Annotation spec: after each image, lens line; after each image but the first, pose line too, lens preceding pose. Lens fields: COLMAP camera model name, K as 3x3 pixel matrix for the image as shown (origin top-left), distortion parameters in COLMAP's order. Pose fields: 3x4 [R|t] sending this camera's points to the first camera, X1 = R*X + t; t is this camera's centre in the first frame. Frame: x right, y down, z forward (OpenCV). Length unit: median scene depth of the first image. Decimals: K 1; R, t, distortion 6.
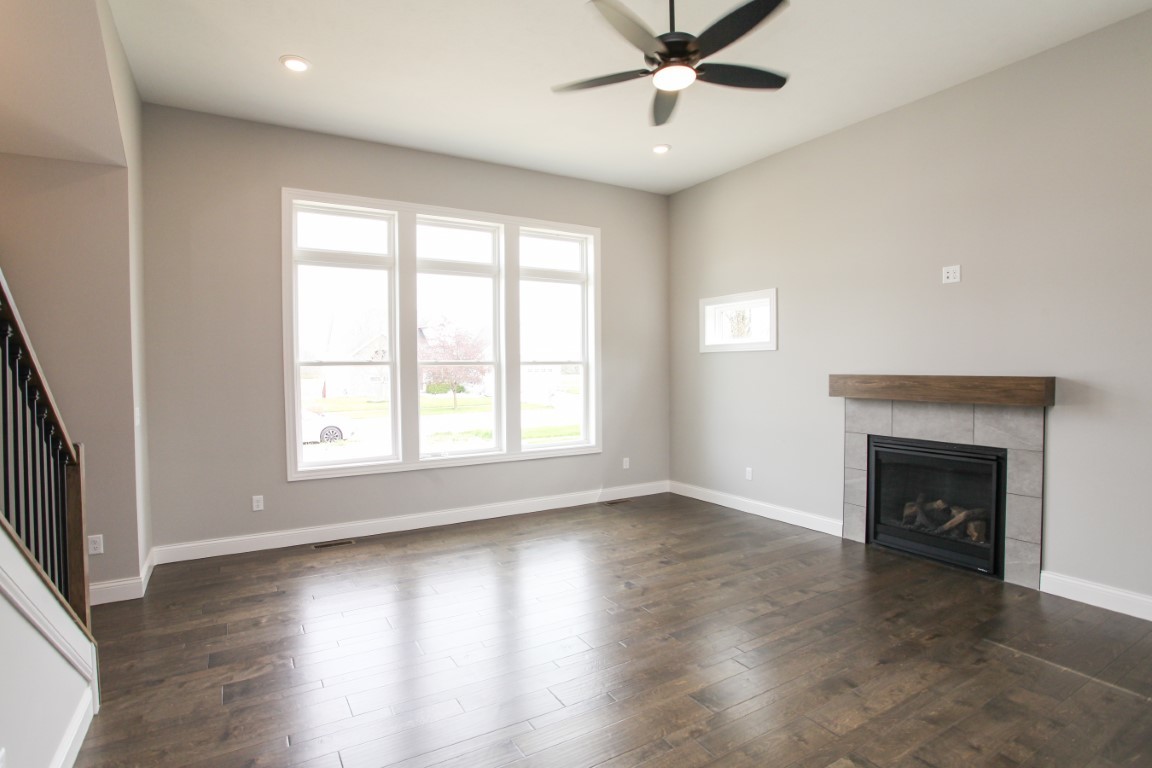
lens RADIAL K [[573.6, 0, 568.9], [0, 573.6, 382.7], [0, 0, 1]] dist [-0.072726, 0.028545]
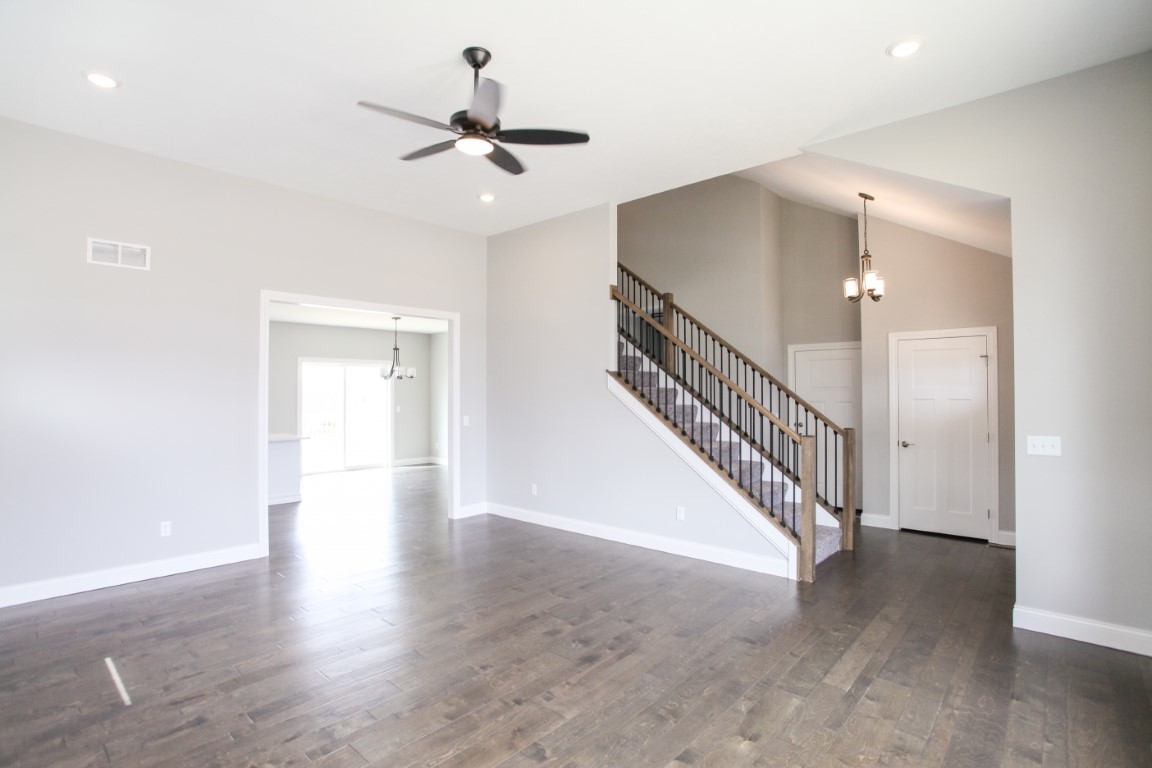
lens RADIAL K [[573.6, 0, 568.9], [0, 573.6, 382.7], [0, 0, 1]] dist [-0.072726, 0.028545]
pose [[-0.952865, 0.004161, -0.303366, 0.257453], [-0.000476, 0.999884, 0.015211, -0.055057], [0.303394, 0.014639, -0.952753, 1.566533]]
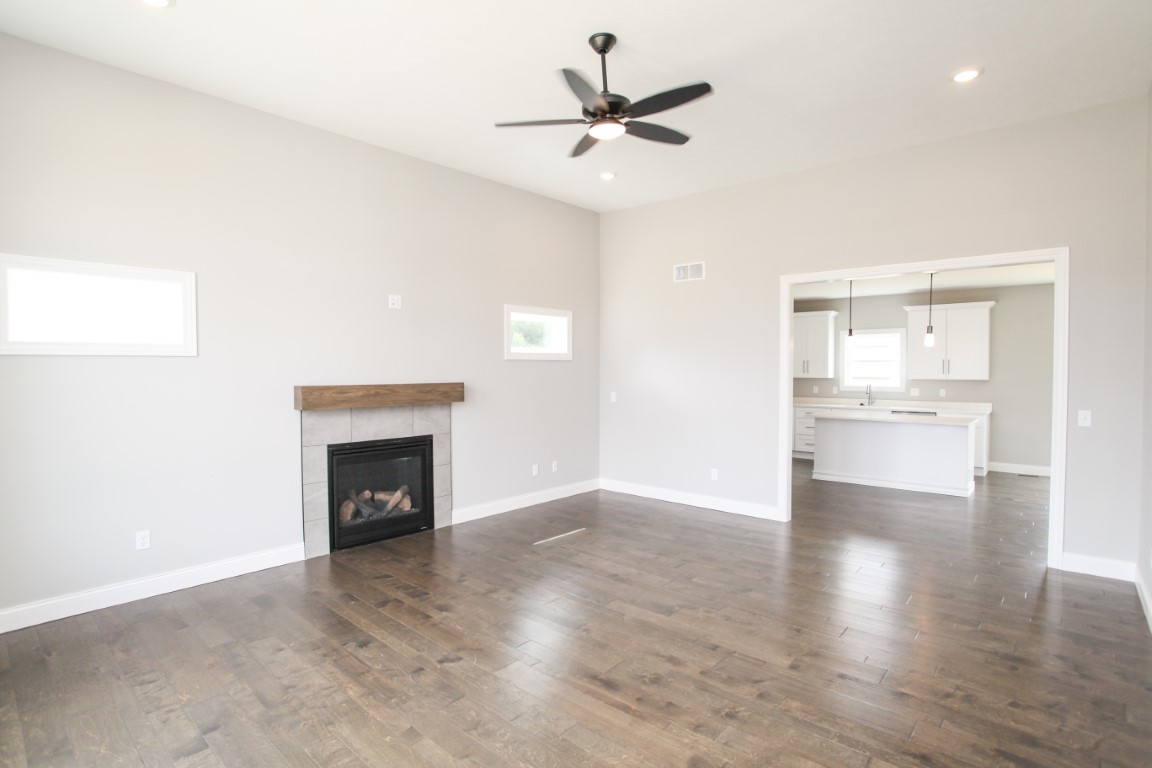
lens RADIAL K [[573.6, 0, 568.9], [0, 573.6, 382.7], [0, 0, 1]] dist [-0.072726, 0.028545]
pose [[-0.291697, -0.013610, 0.956414, -0.660522], [0.033321, 0.999147, 0.024381, -0.034178], [-0.955930, 0.038981, -0.290995, 1.040379]]
